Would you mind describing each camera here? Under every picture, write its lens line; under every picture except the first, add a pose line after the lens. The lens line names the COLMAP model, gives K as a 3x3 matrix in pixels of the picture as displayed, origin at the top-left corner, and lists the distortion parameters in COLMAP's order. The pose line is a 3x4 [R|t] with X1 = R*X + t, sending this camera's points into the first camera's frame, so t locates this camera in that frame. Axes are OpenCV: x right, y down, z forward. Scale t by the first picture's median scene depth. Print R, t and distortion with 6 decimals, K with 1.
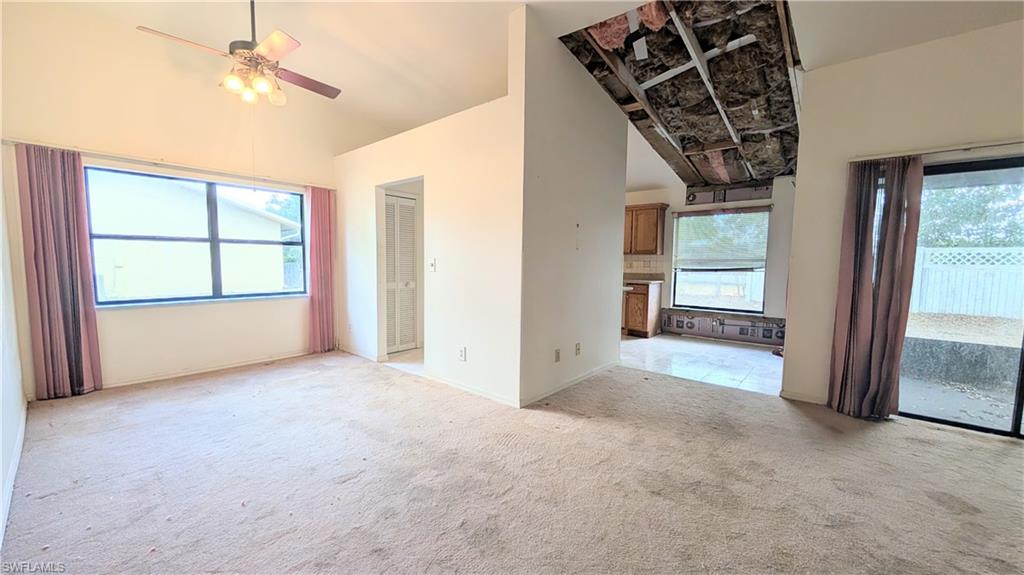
lens RADIAL K [[386.8, 0, 512.6], [0, 386.8, 290.9], [0, 0, 1]] dist [-0.000009, 0.000218]
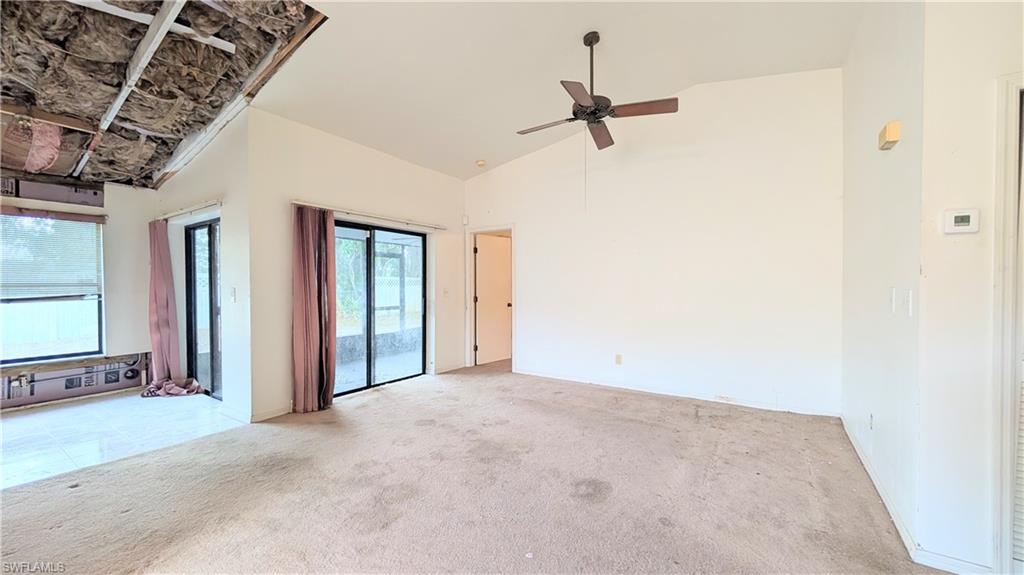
lens RADIAL K [[386.8, 0, 512.6], [0, 386.8, 290.9], [0, 0, 1]] dist [-0.000009, 0.000218]
pose [[-0.120685, -0.022196, 0.992443, -0.353570], [0.080486, 0.996240, 0.032068, -0.039619], [-0.989423, 0.083747, -0.118445, 0.427090]]
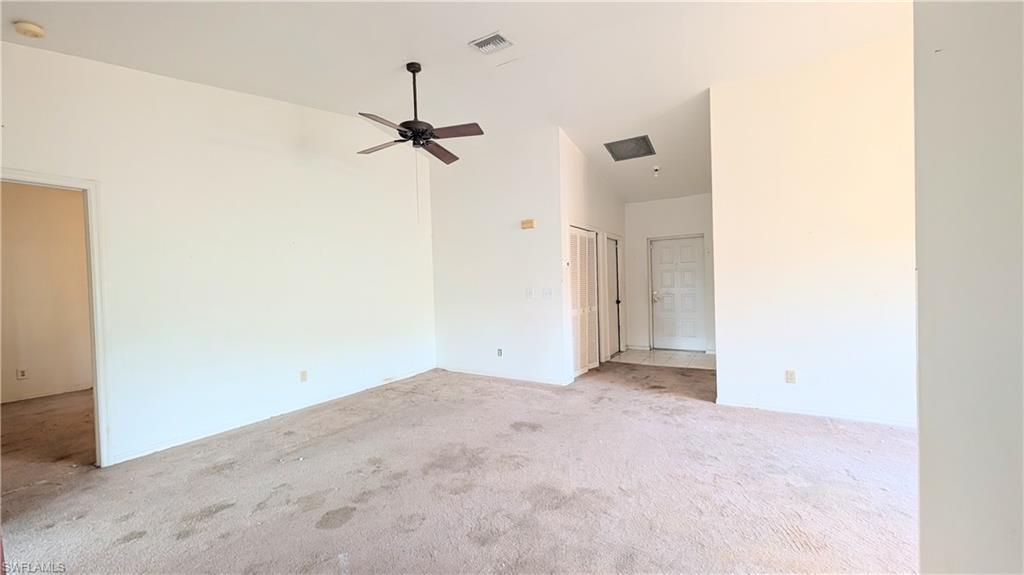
lens RADIAL K [[386.8, 0, 512.6], [0, 386.8, 290.9], [0, 0, 1]] dist [-0.000009, 0.000218]
pose [[-0.988093, 0.020899, -0.152432, 0.444300], [0.005994, 0.995208, 0.097598, -0.104738], [0.153741, 0.095522, -0.983483, 1.158367]]
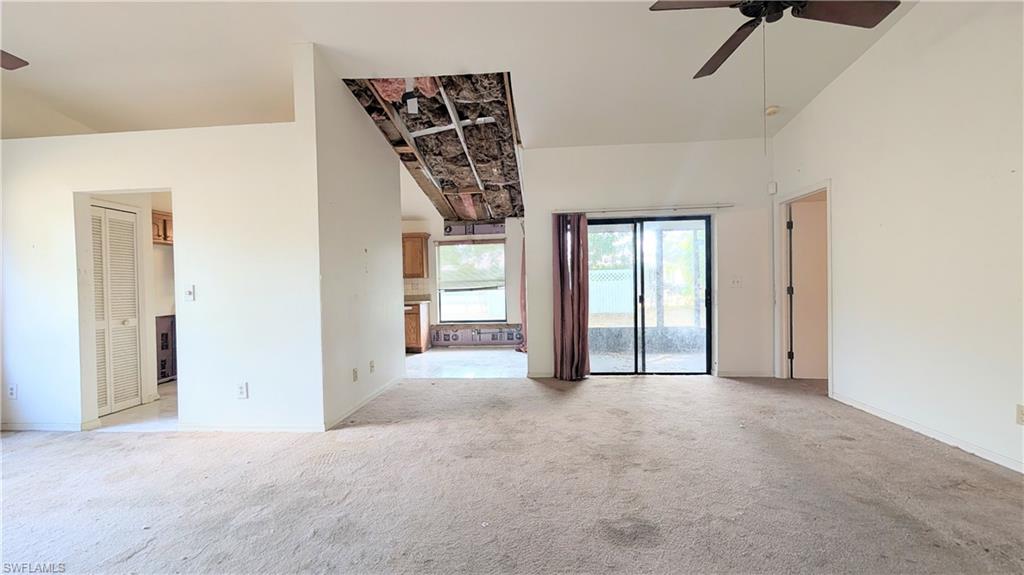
lens RADIAL K [[386.8, 0, 512.6], [0, 386.8, 290.9], [0, 0, 1]] dist [-0.000009, 0.000218]
pose [[0.808680, -0.039522, 0.586919, -0.141836], [0.078805, 0.996025, -0.041511, 0.019782], [-0.582946, 0.079821, 0.808581, -0.101215]]
